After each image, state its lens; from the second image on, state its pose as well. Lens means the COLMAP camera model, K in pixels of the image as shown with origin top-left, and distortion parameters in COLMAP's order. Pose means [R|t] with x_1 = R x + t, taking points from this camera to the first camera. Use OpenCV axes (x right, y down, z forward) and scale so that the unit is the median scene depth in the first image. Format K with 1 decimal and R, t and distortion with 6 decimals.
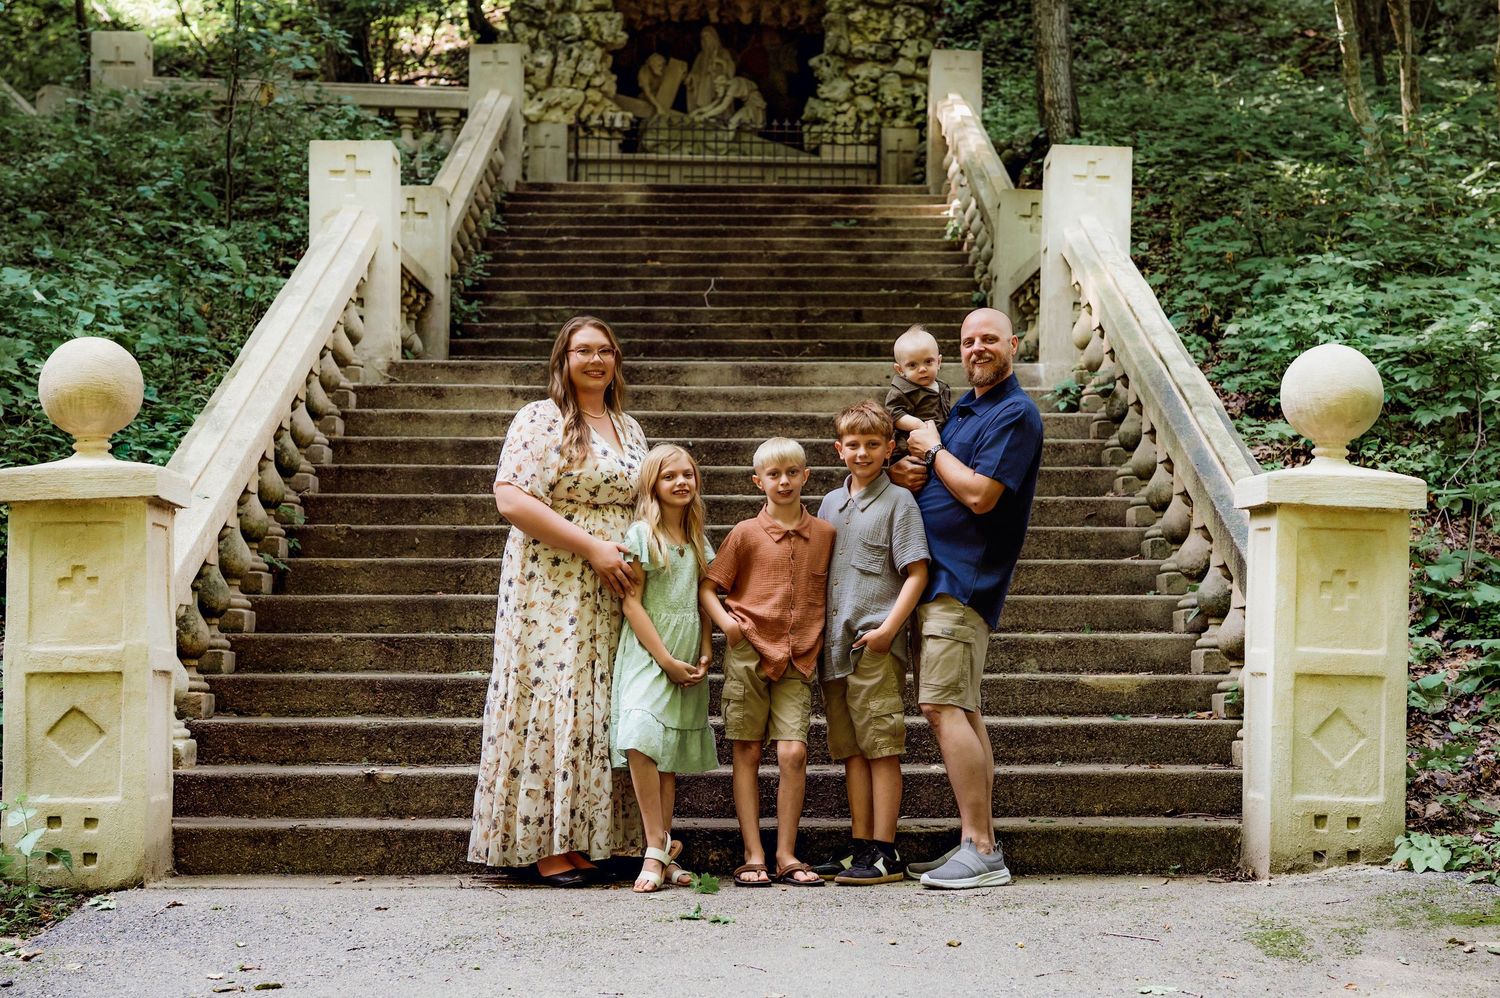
lens RADIAL K [[2172.7, 0, 813.0], [0, 2172.7, 475.2], [0, 0, 1]] dist [-0.007551, -0.045862]
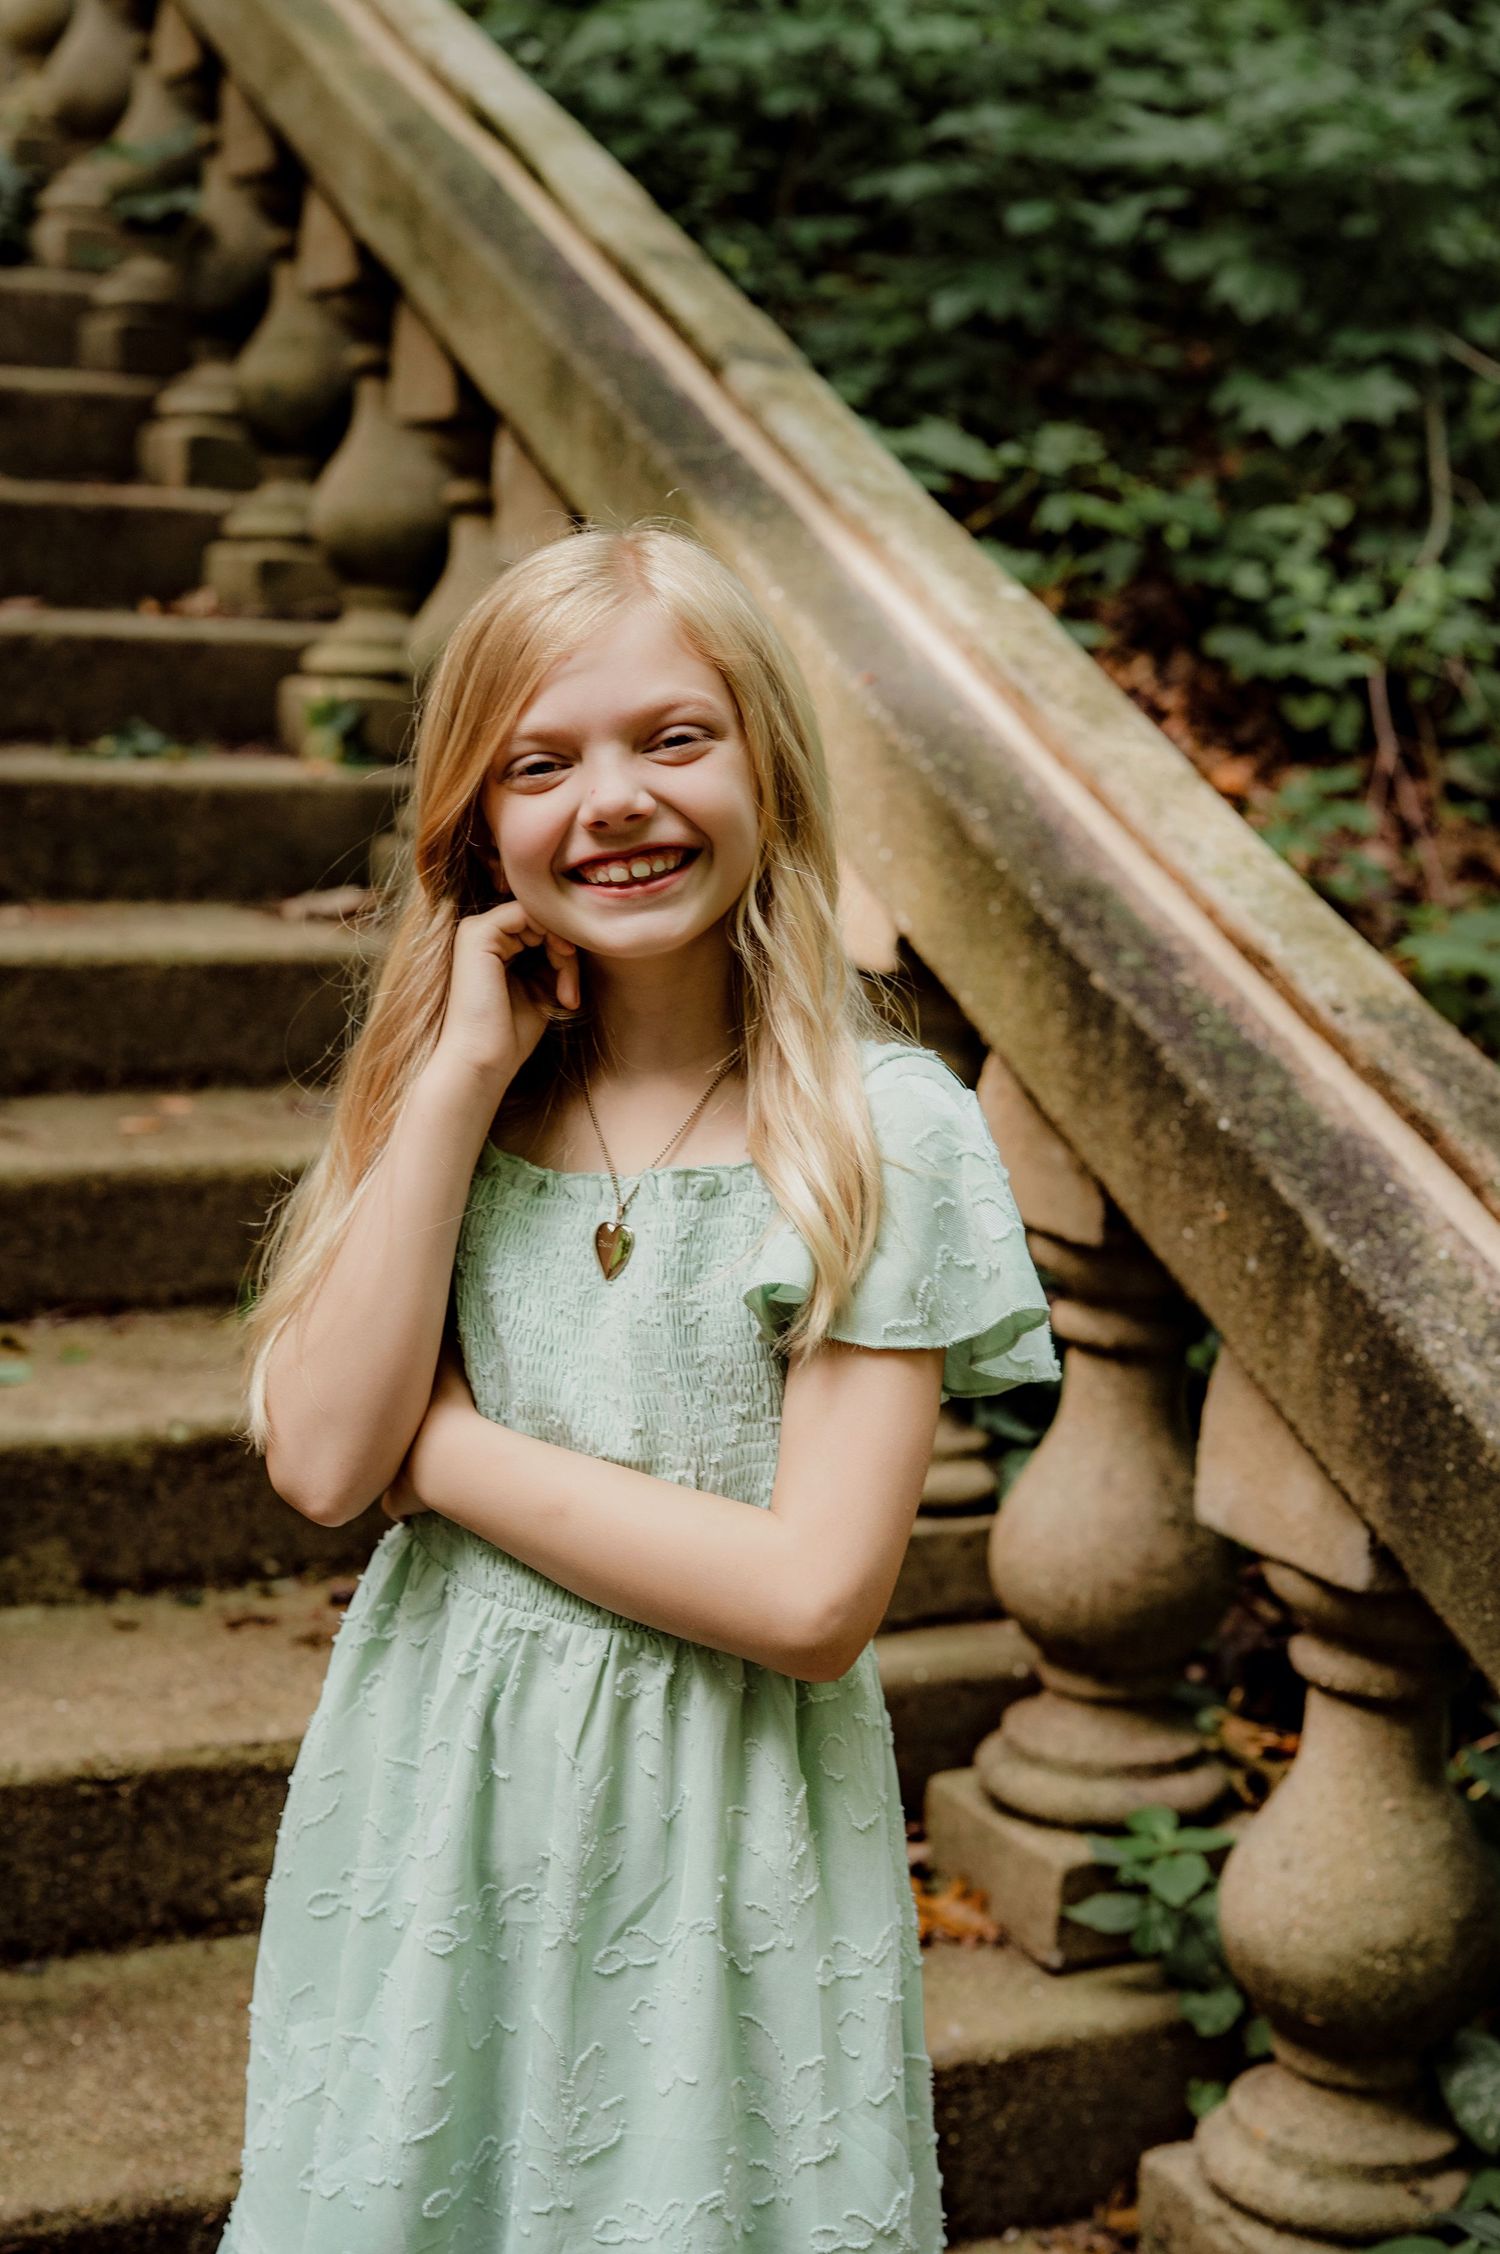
lens RADIAL K [[3169.8, 0, 748.3], [0, 3169.8, 1140.9], [0, 0, 1]] dist [-0.000130, 0.031567]
pose [[0.912619, -0.030260, 0.407689, 0.016015], [-0.073740, 0.968714, 0.236970, -0.013260], [-0.402105, -0.246326, 0.881836, 0.297884]]
